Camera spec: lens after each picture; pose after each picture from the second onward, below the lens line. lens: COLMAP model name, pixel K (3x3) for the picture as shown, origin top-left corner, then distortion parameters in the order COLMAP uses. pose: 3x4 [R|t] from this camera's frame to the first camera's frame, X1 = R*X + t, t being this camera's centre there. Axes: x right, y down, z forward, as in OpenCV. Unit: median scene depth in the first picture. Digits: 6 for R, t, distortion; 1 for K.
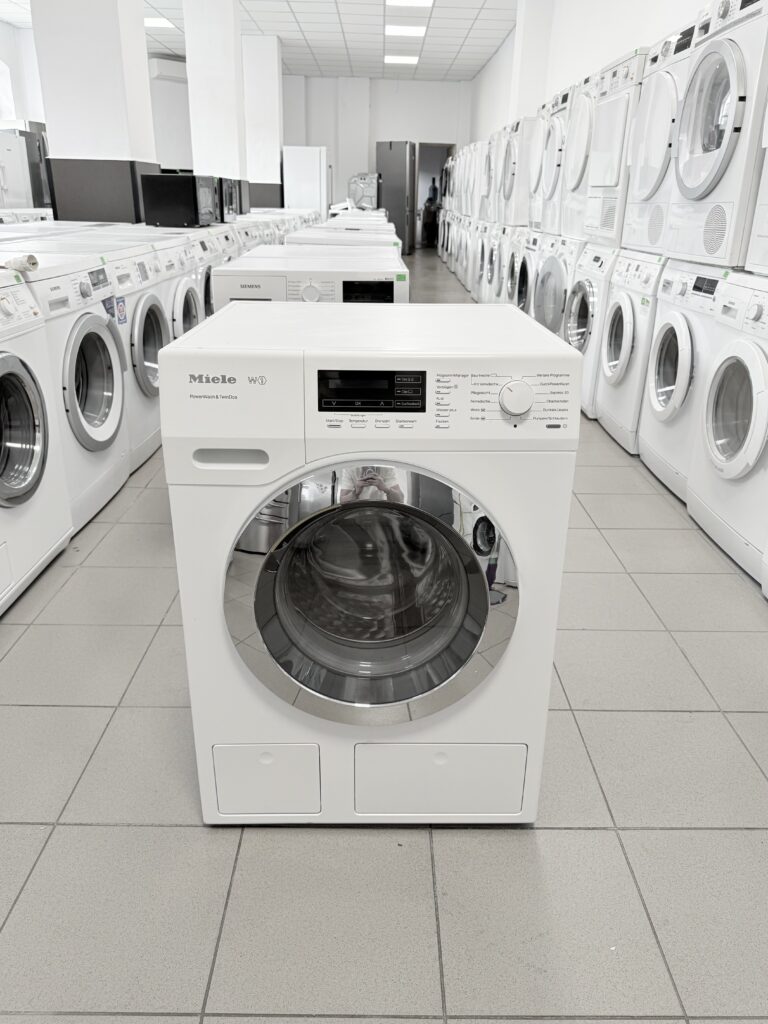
lens RADIAL K [[739.0, 0, 385.8], [0, 739.0, 508.6], [0, 0, 1]] dist [0.052393, -0.070908]
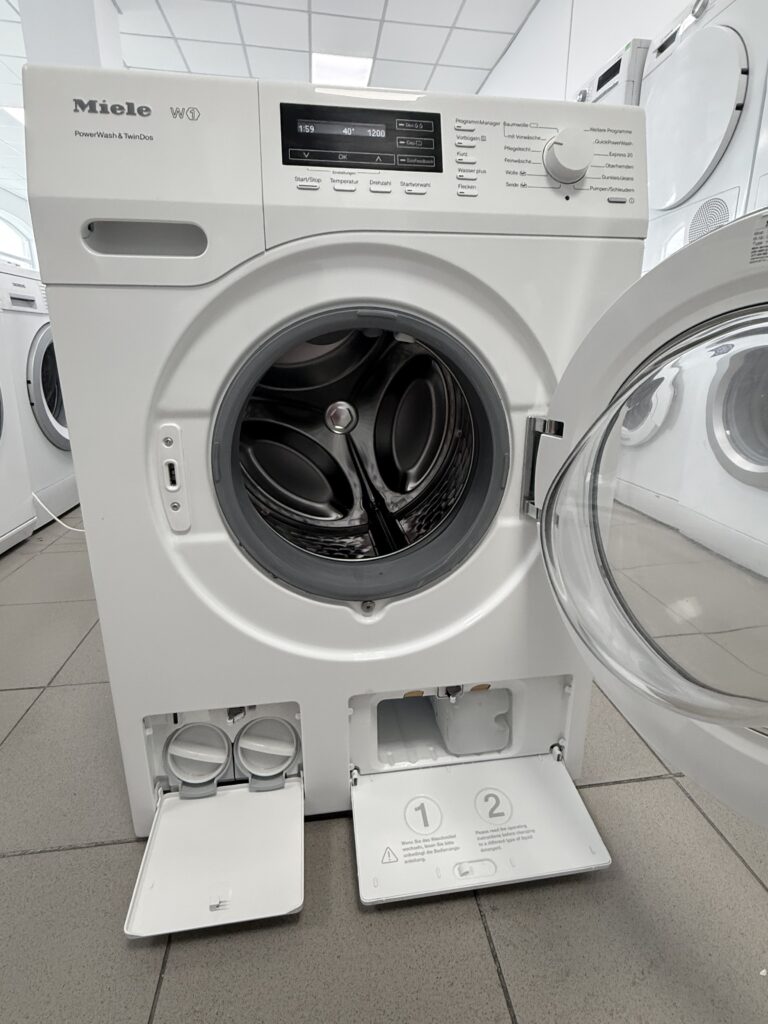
lens RADIAL K [[503.5, 0, 385.5], [0, 503.5, 483.5], [0, 0, 1]] dist [-0.000317, 0.000011]
pose [[0.991160, -0.045525, 0.124616, -0.027438], [0.060863, 0.990639, -0.122186, 0.081783], [-0.117887, 0.128690, 0.984653, 0.229985]]
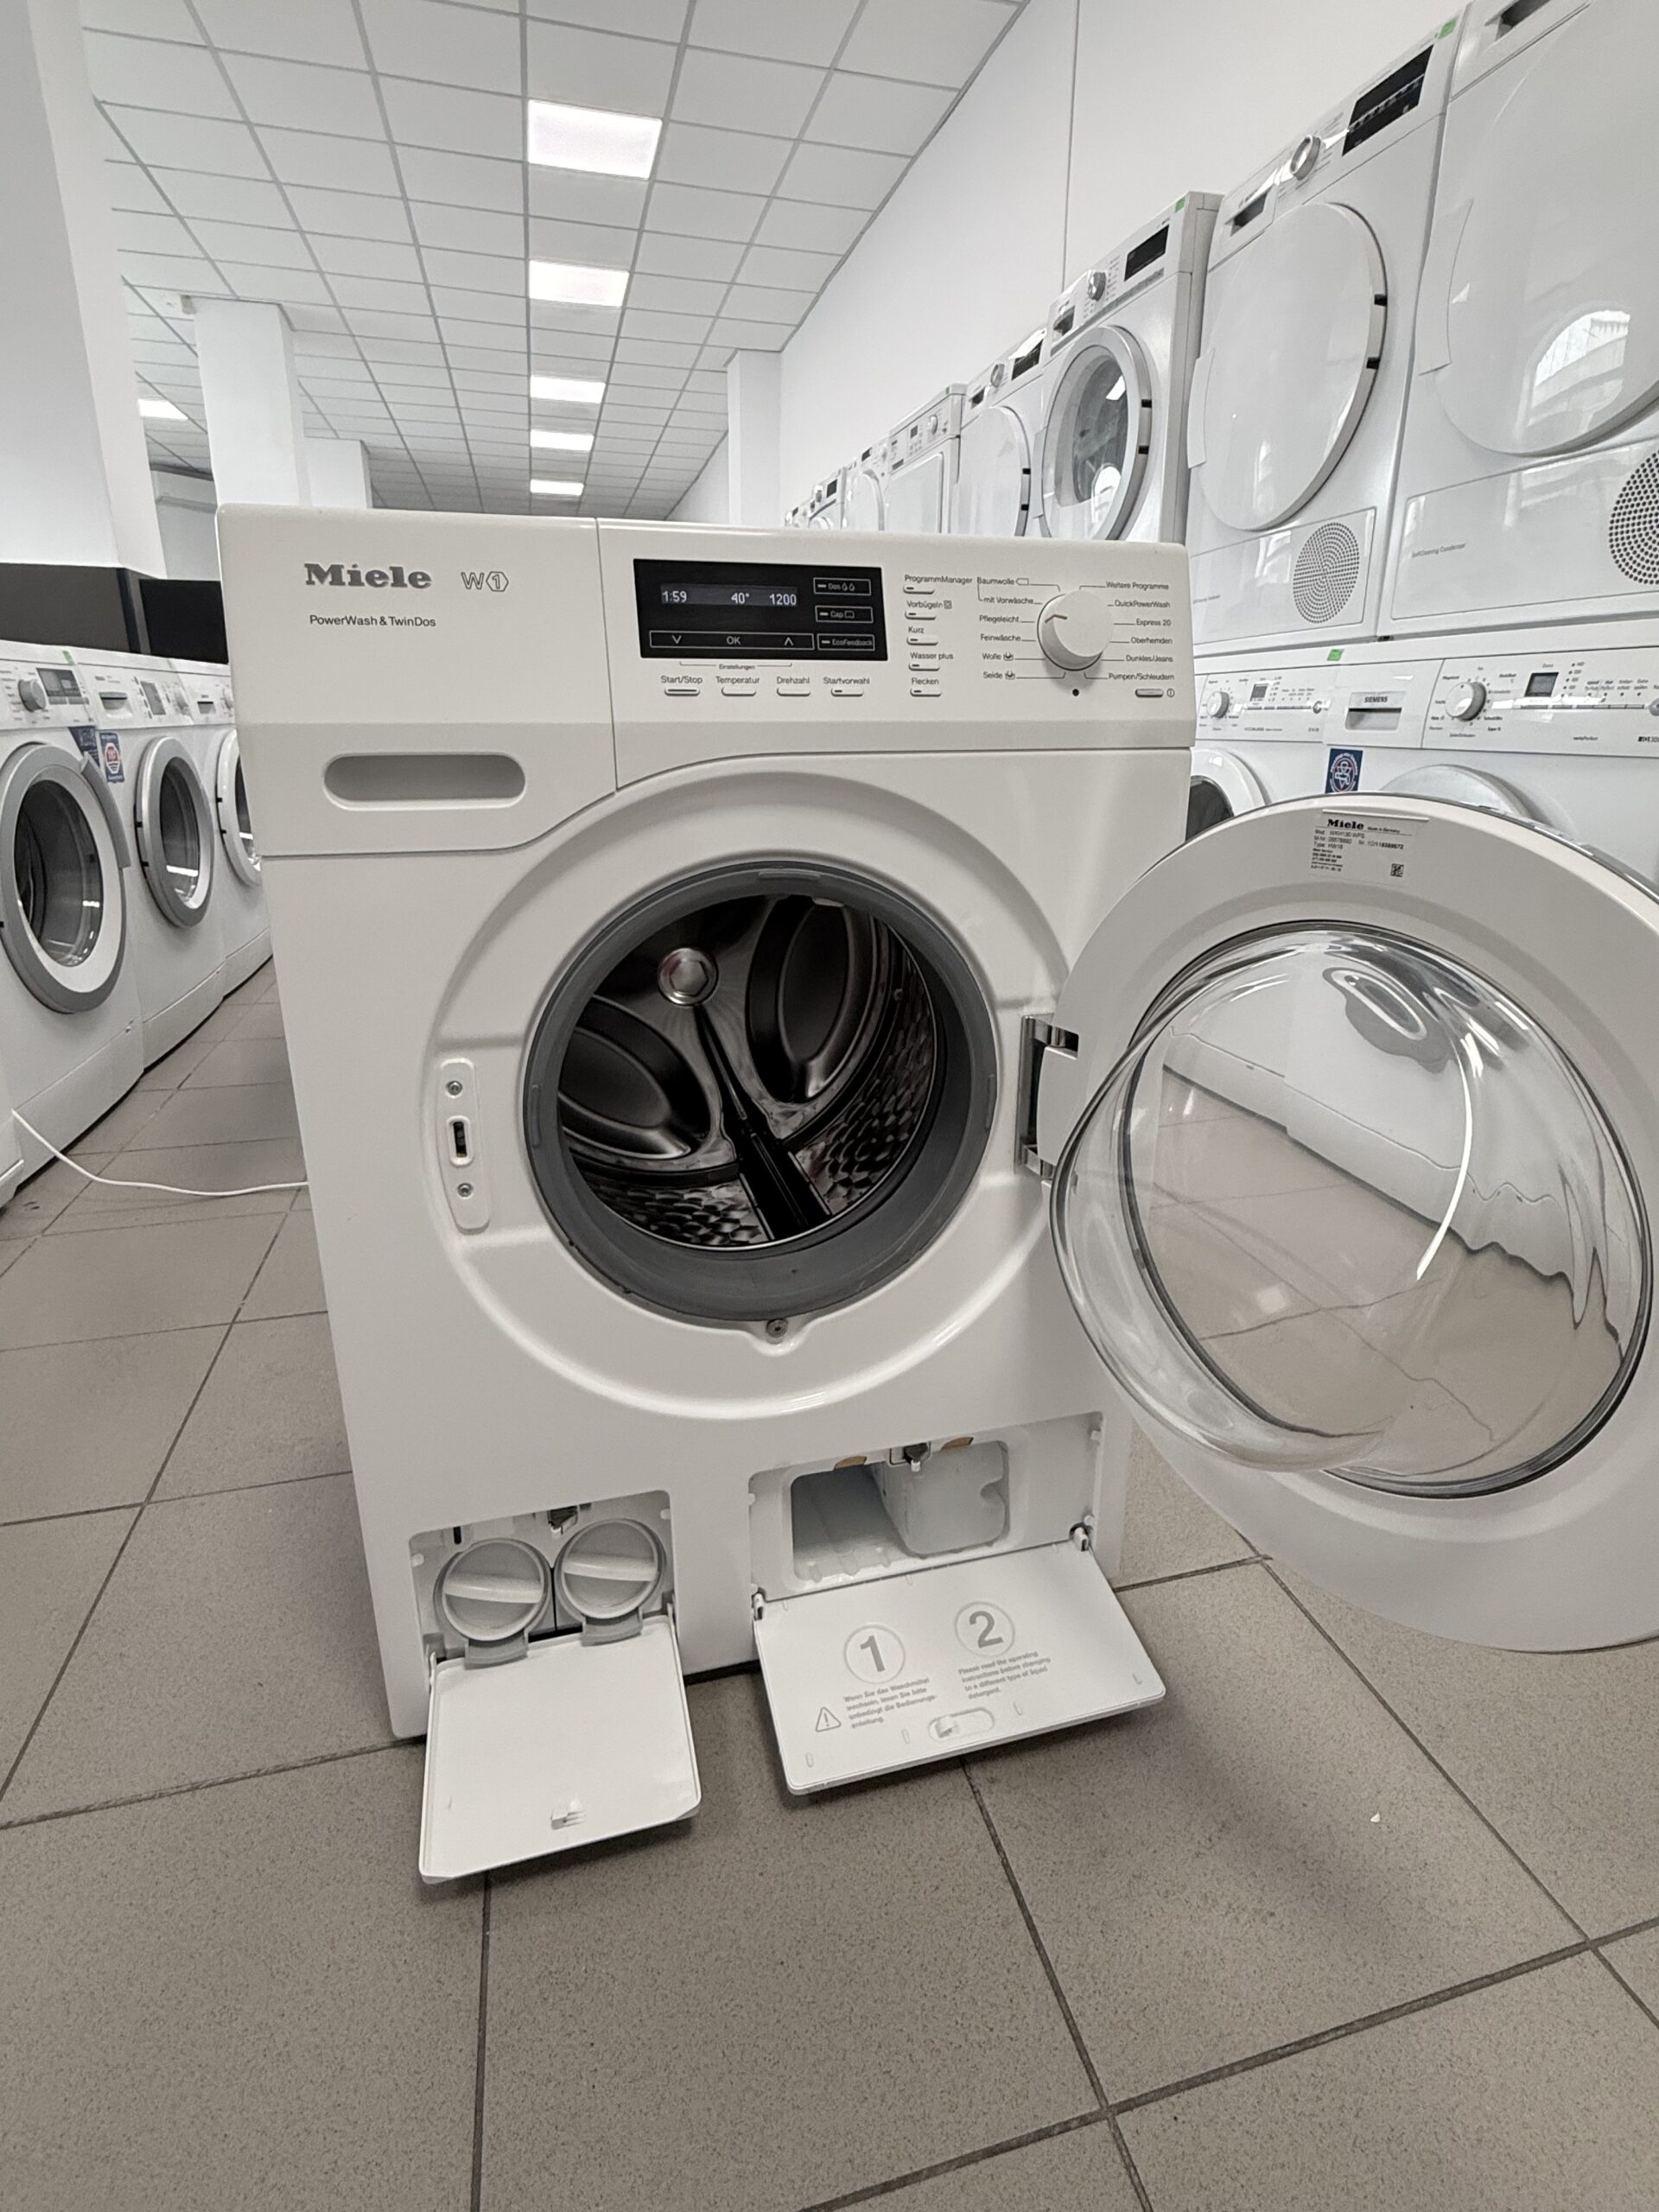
lens RADIAL K [[1087.7, 0, 832.8], [0, 1087.7, 1044.4], [0, 0, 1]] dist [-0.000317, 0.000011]
pose [[0.968228, -0.083596, 0.235683, -0.058875], [0.105674, 0.990961, -0.082640, 0.057417], [-0.226644, 0.104920, 0.968310, 0.158825]]
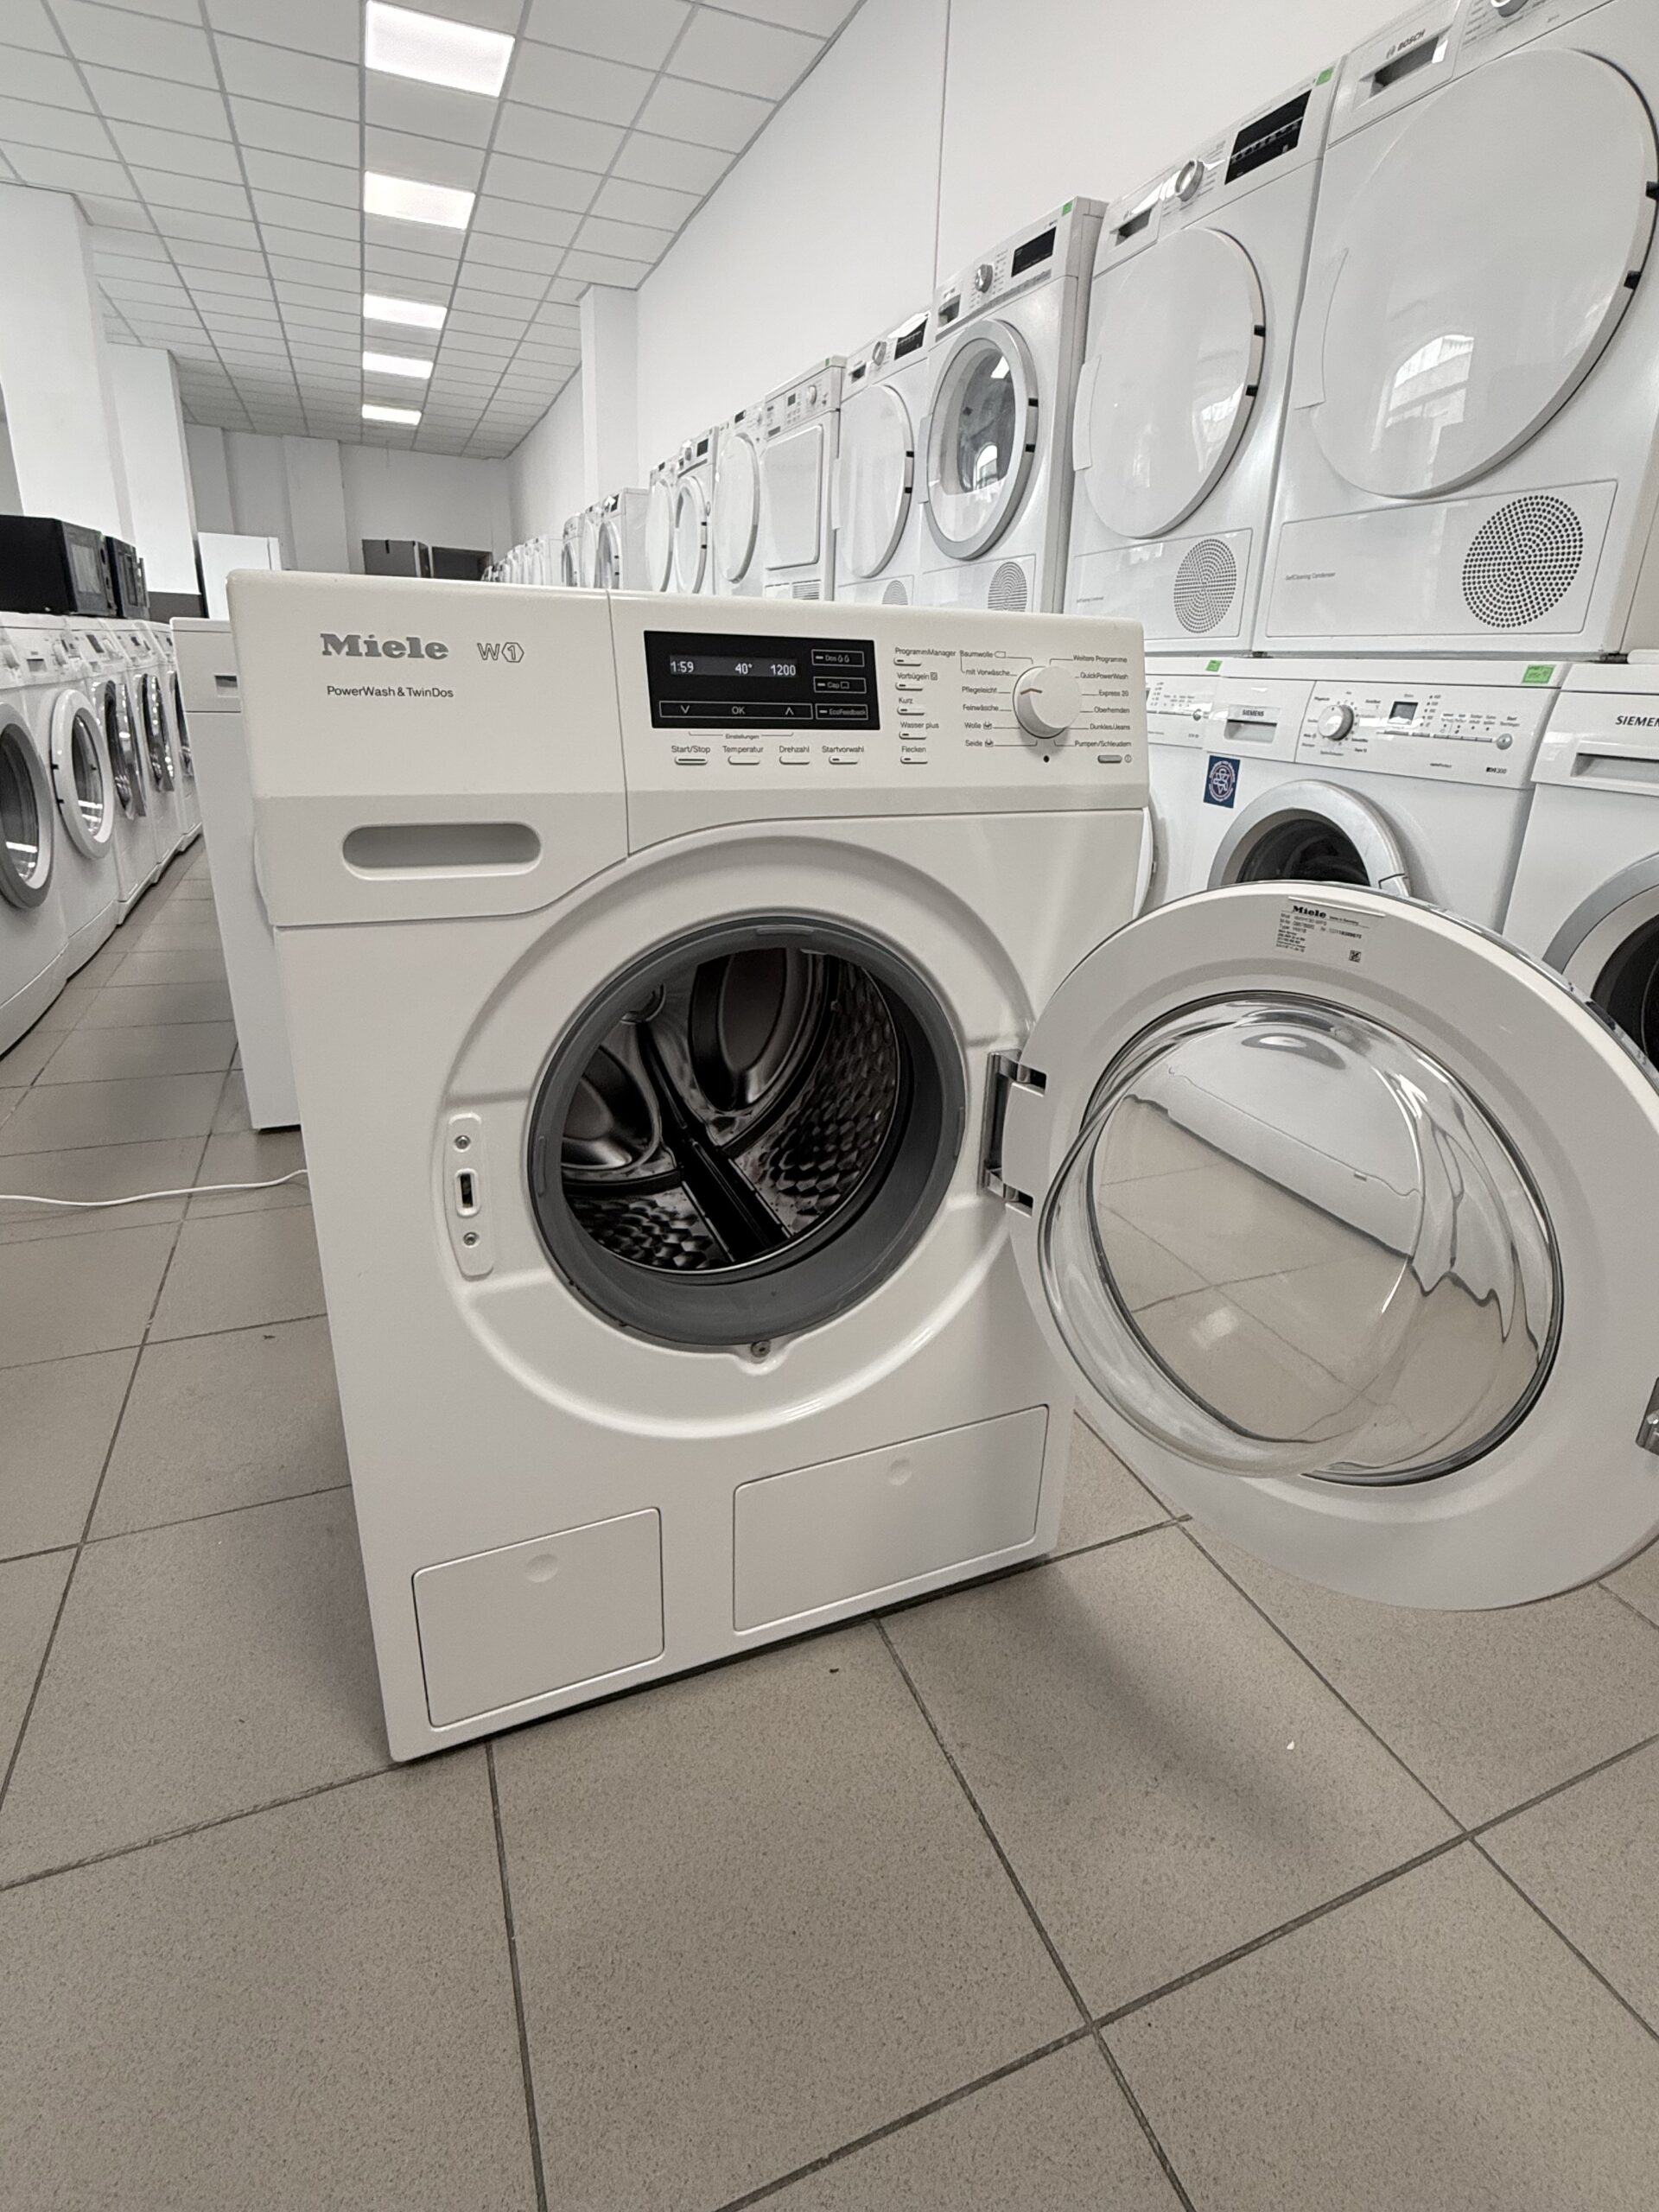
lens RADIAL K [[1087.7, 0, 832.8], [0, 1087.7, 1044.4], [0, 0, 1]] dist [-0.000317, 0.000011]
pose [[0.927792, -0.105853, 0.357767, -0.094250], [0.123383, 0.992006, -0.026462, 0.031444], [-0.352106, 0.068694, 0.933436, 0.151553]]
